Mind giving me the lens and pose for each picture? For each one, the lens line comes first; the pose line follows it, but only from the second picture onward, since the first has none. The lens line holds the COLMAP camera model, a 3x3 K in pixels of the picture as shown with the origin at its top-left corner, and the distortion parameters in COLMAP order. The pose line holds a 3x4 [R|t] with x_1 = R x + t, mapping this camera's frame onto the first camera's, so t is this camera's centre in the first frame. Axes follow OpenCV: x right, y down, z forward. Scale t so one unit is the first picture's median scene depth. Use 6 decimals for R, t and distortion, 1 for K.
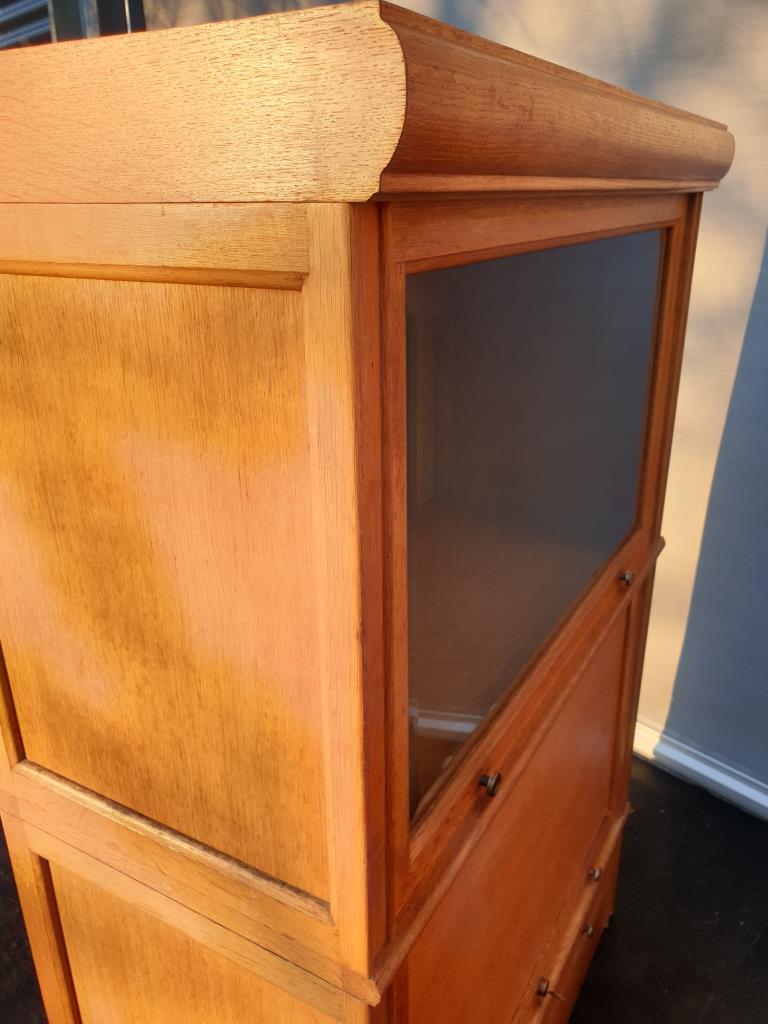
lens RADIAL K [[826.7, 0, 354.3], [0, 826.7, 535.9], [0, 0, 1]] dist [0.001695, 0.005110]
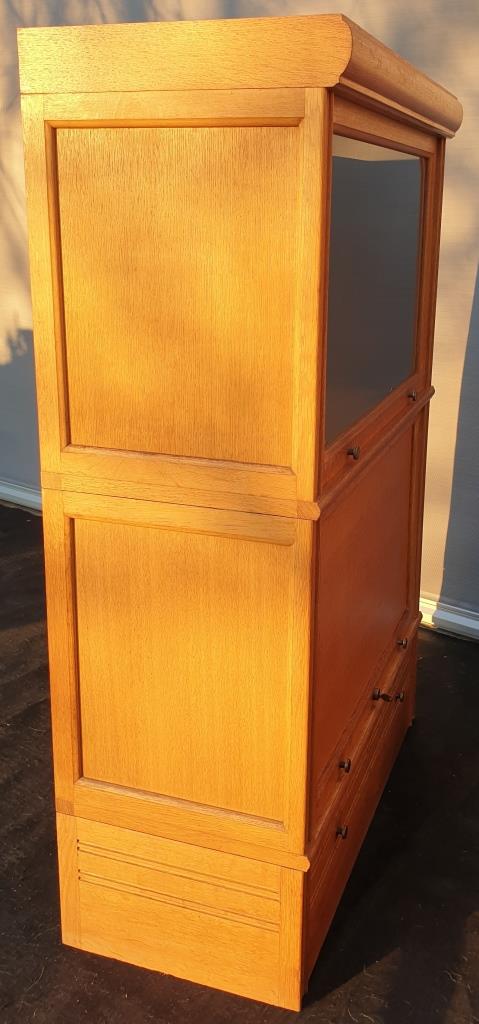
lens RADIAL K [[950.1, 0, 267.4], [0, 950.1, 447.5], [0, 0, 1]] dist [0.118223, -0.141591]
pose [[0.977239, -0.019135, 0.211276, -0.390330], [0.049074, 0.989301, -0.137386, 0.511009], [-0.206387, 0.144627, 0.967723, -0.779673]]
